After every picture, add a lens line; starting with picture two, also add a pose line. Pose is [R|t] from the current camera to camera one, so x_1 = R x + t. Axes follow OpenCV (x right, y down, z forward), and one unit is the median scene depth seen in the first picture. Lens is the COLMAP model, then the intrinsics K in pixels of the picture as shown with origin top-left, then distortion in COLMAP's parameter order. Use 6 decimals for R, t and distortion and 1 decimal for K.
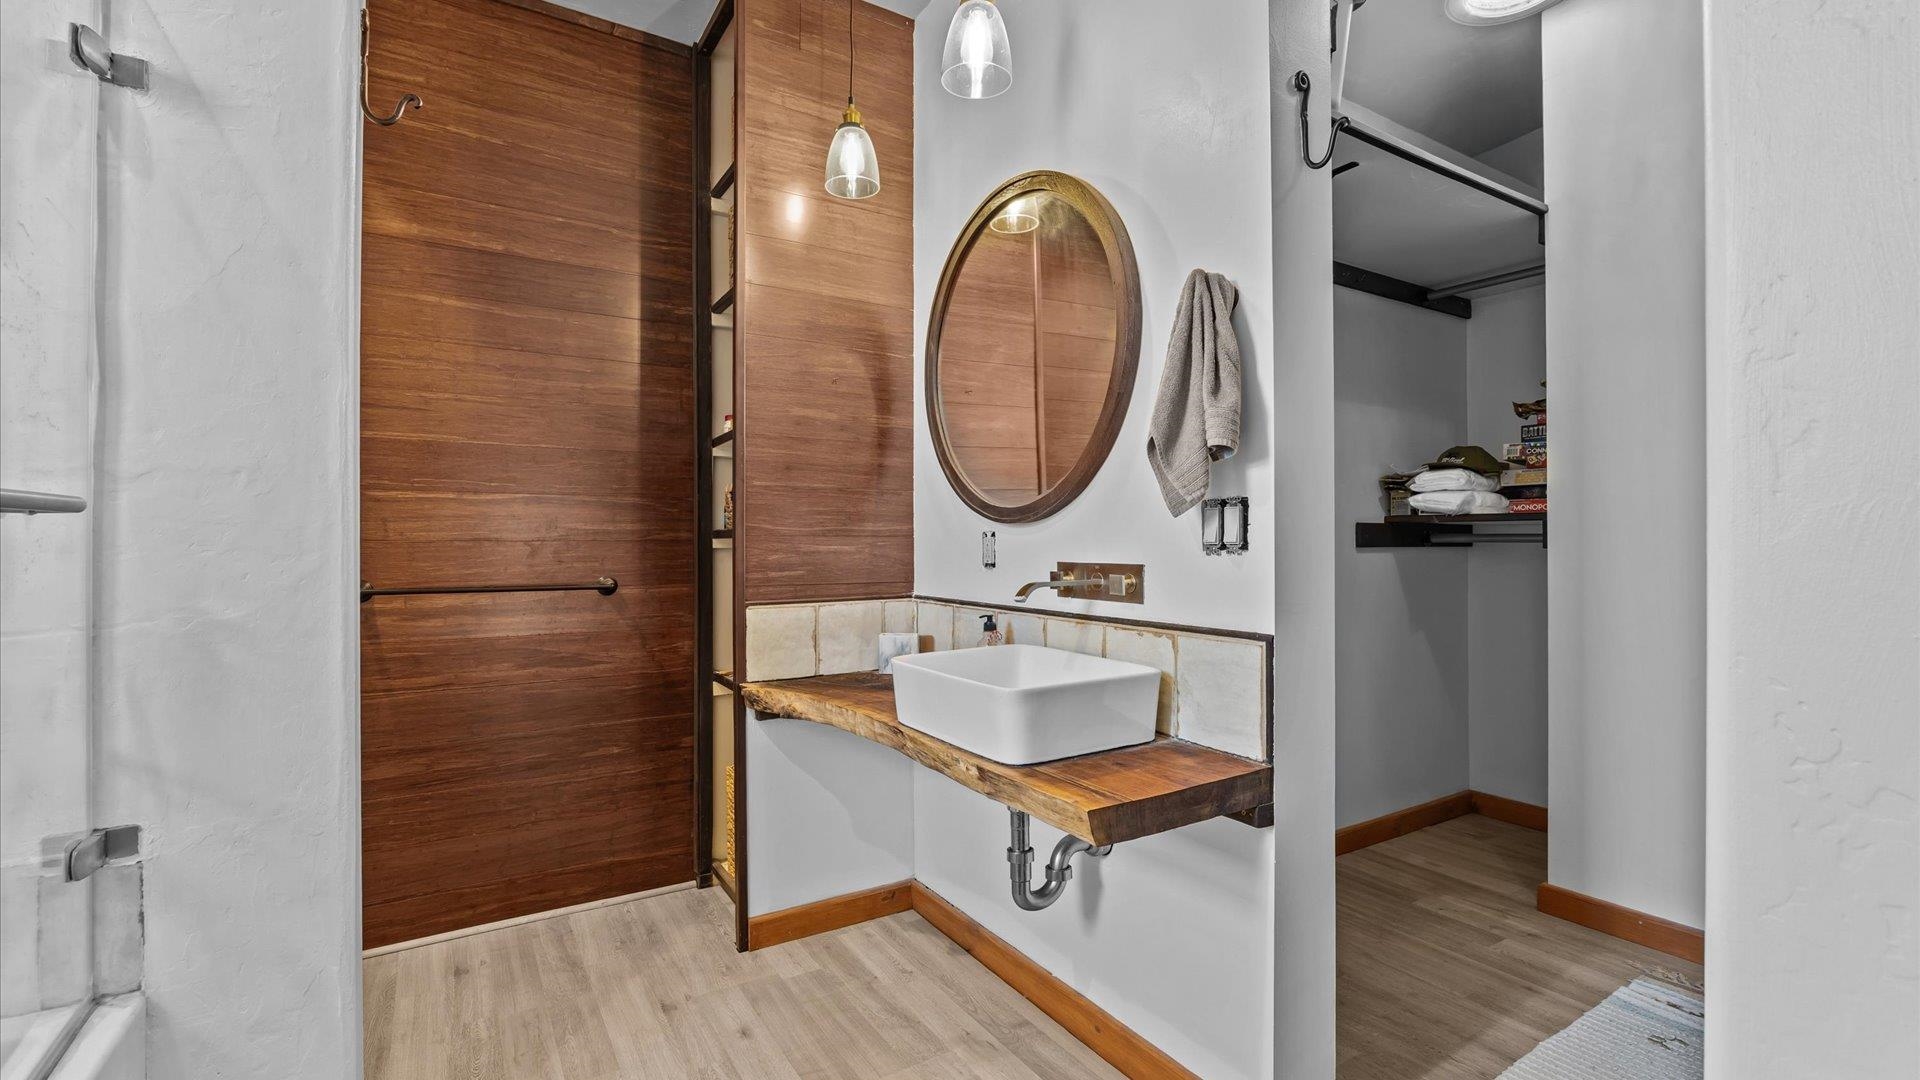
lens RADIAL K [[843.1, 0, 968.0], [0, 843.1, 538.9], [0, 0, 1]] dist [-0.003257, -0.000350]
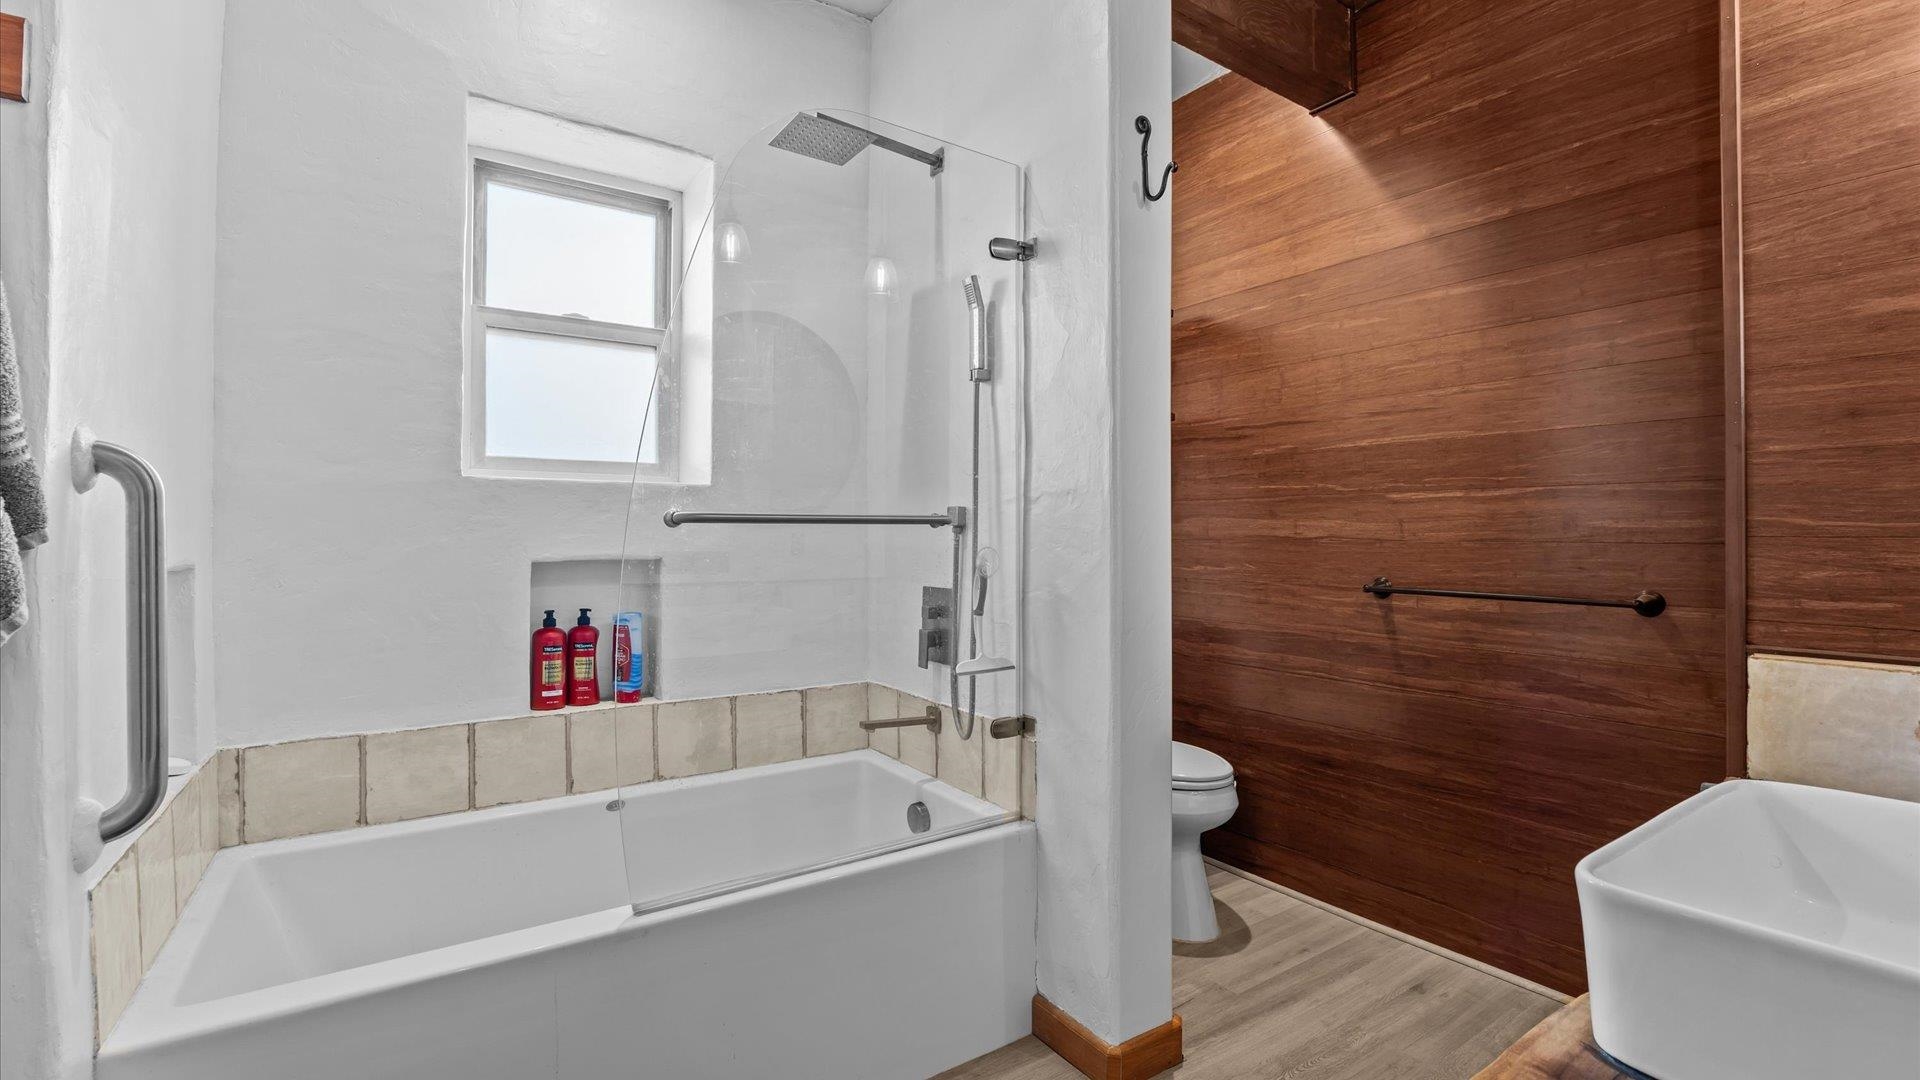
lens RADIAL K [[843.1, 0, 966.4], [0, 843.1, 534.8], [0, 0, 1]] dist [-0.003257, -0.000350]
pose [[0.055461, -0.000781, -0.998461, 0.301106], [-0.003099, 0.999995, -0.000954, -0.002753], [0.998456, 0.003147, 0.055459, 0.389380]]
